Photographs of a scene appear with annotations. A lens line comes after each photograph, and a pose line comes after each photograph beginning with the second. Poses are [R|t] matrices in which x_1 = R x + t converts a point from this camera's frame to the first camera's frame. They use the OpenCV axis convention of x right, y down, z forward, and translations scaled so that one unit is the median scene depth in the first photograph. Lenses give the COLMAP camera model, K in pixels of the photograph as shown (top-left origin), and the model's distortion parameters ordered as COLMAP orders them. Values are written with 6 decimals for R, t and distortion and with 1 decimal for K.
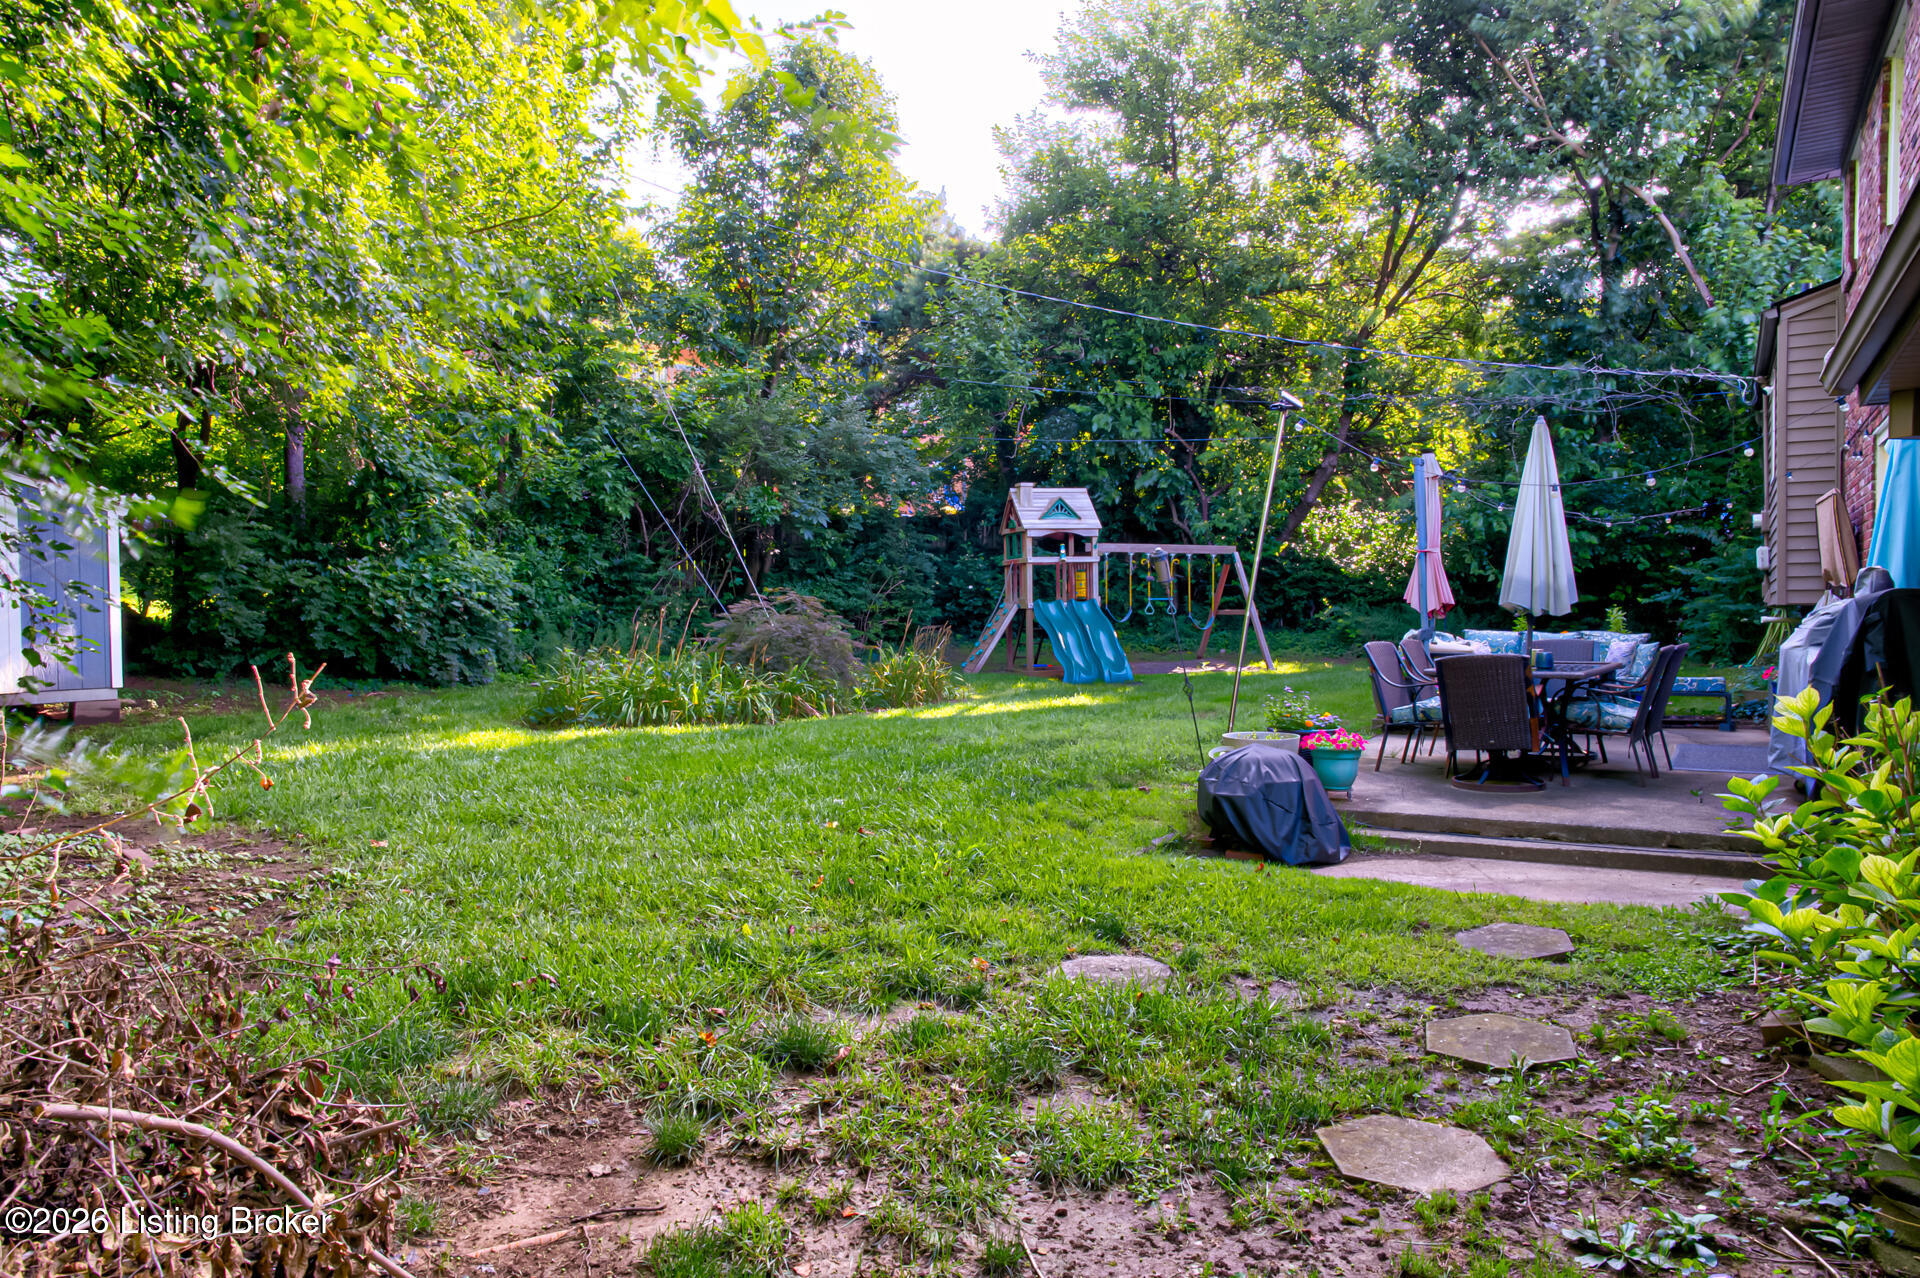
lens RADIAL K [[1309.6, 0, 943.7], [0, 1309.6, 638.5], [0, 0, 1]] dist [-0.050327, 0.056183]
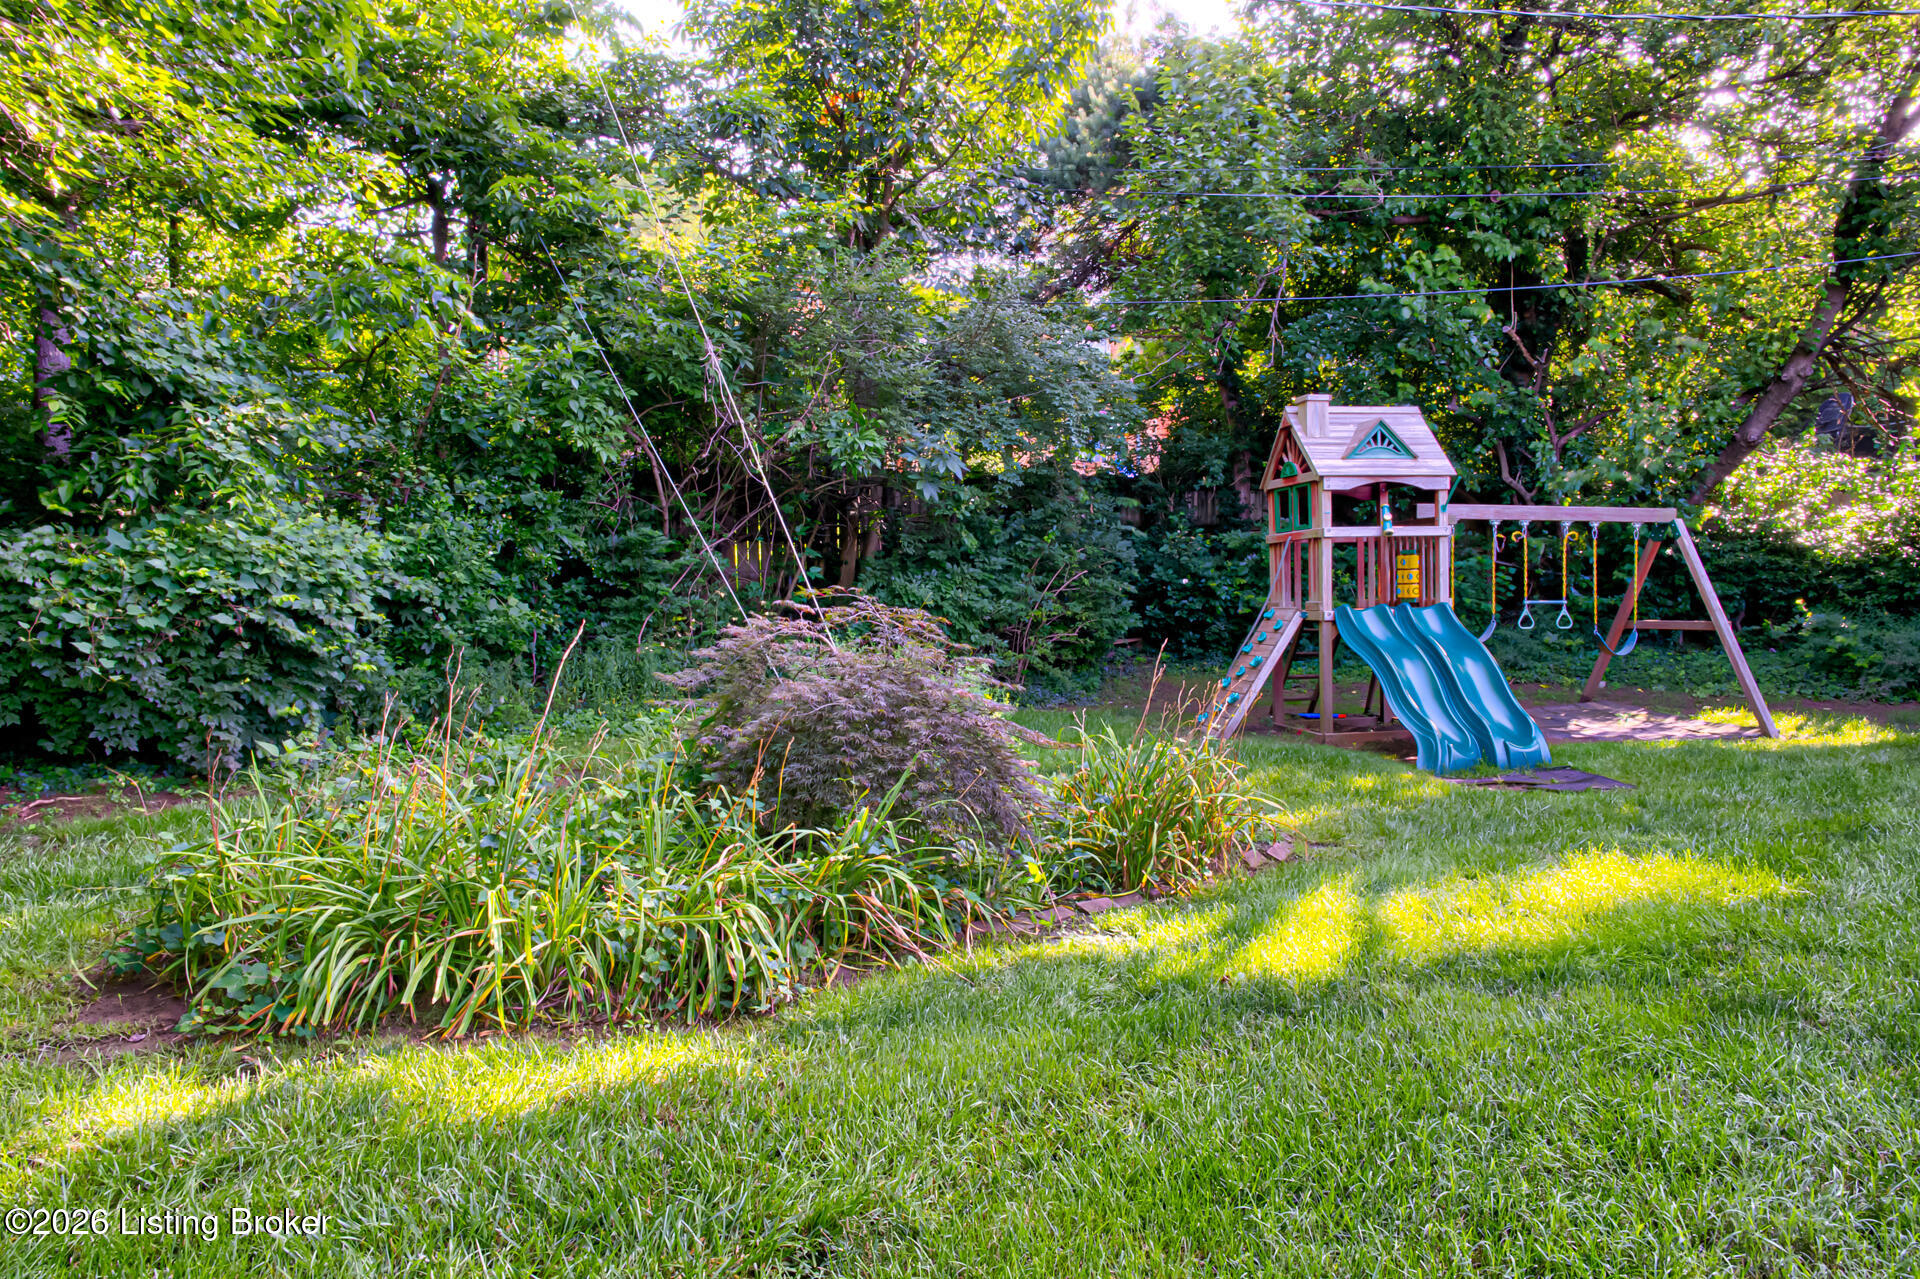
lens RADIAL K [[1309.6, 0, 959.1], [0, 1309.6, 640.6], [0, 0, 1]] dist [-0.050327, 0.056183]
pose [[0.995360, 0.001247, -0.096209, -0.035564], [-0.000564, 0.999974, 0.007128, -0.017916], [0.096215, -0.007041, 0.995336, 0.431959]]
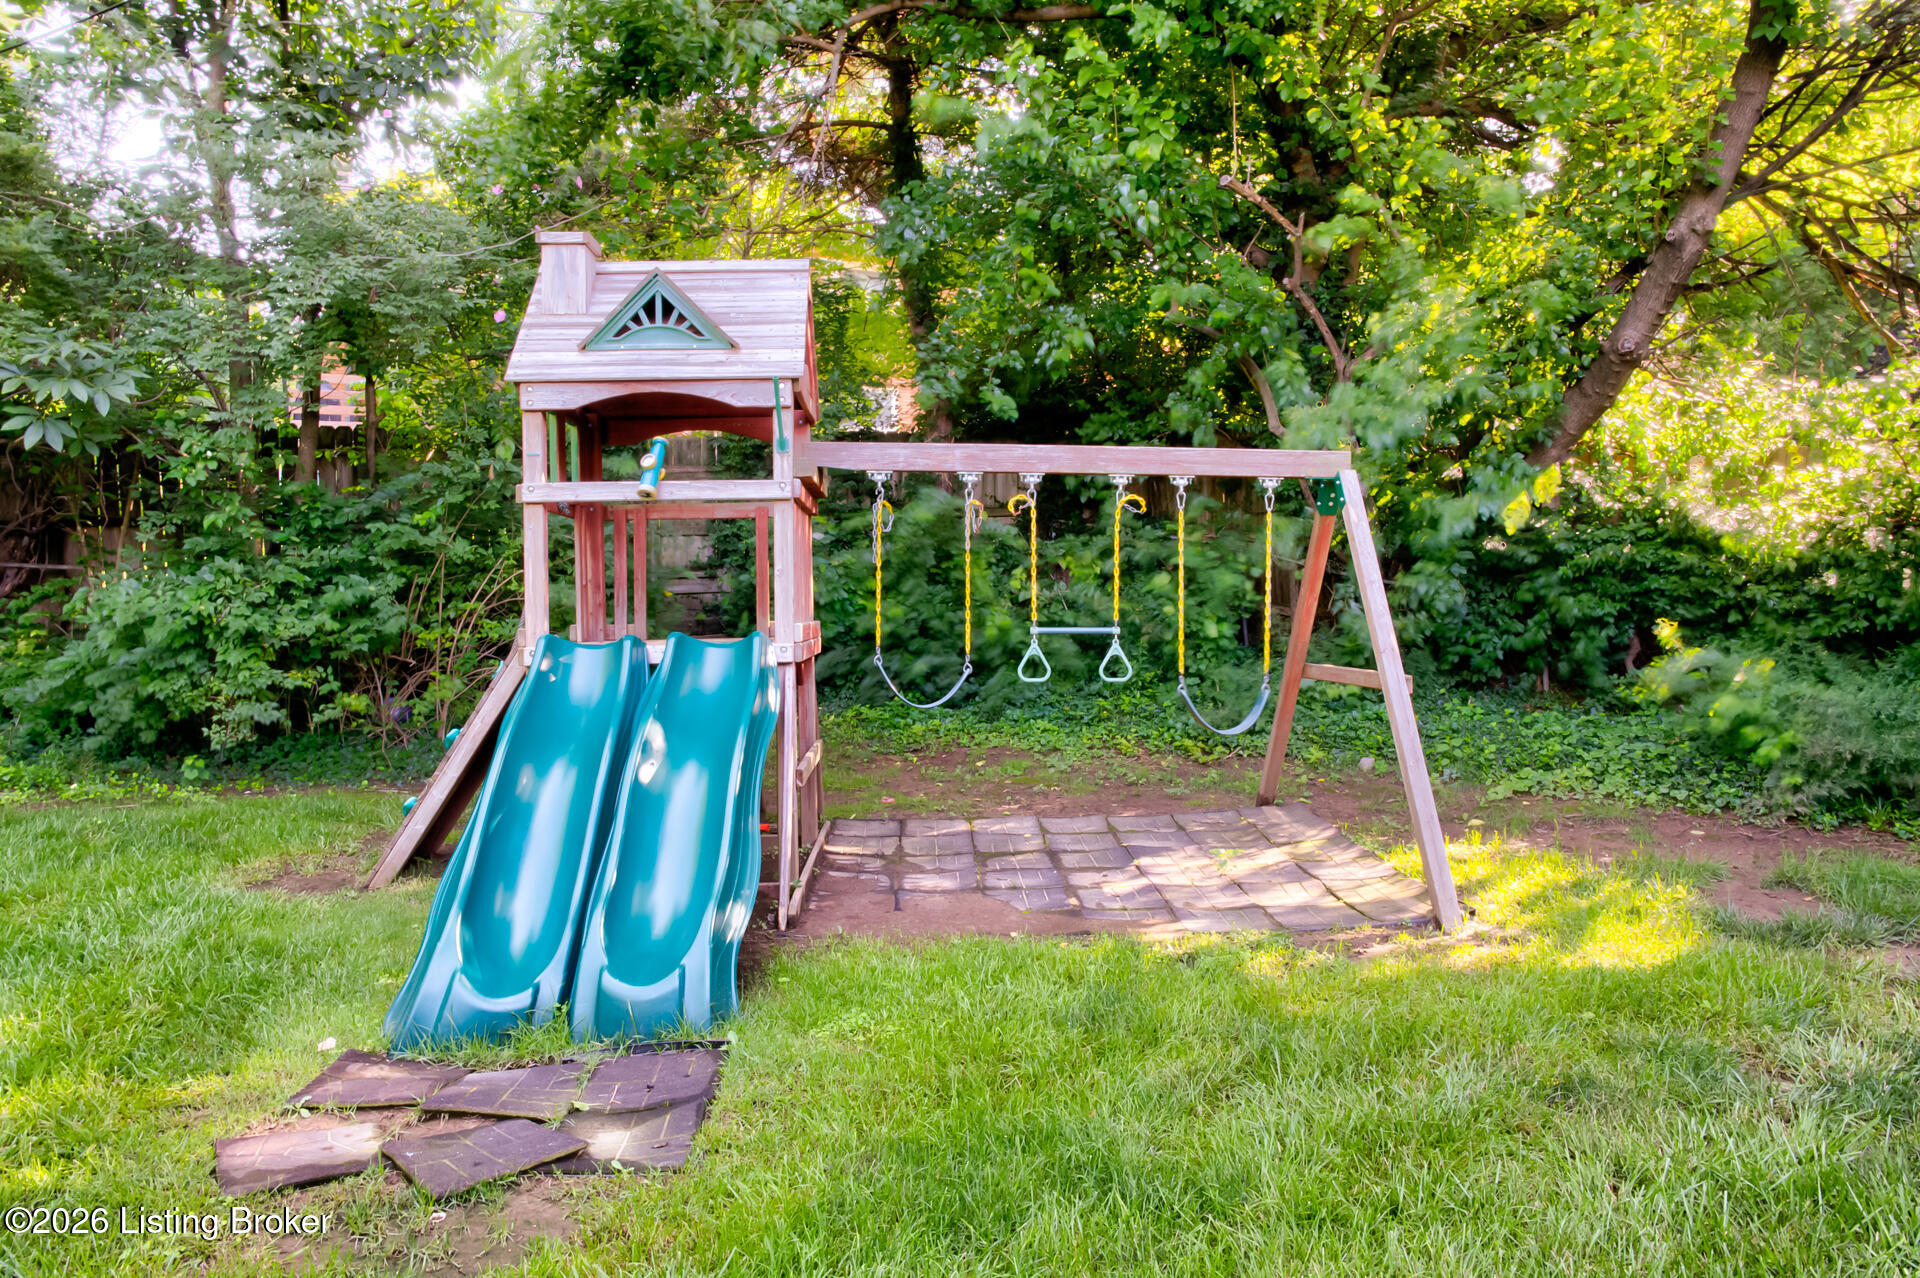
lens RADIAL K [[1309.6, 0, 956.9], [0, 1309.6, 647.5], [0, 0, 1]] dist [-0.050327, 0.056183]
pose [[0.977328, 0.011772, -0.211401, 0.212200], [-0.010458, 0.999918, 0.007332, -0.029340], [0.211470, -0.004955, 0.977372, 0.735824]]
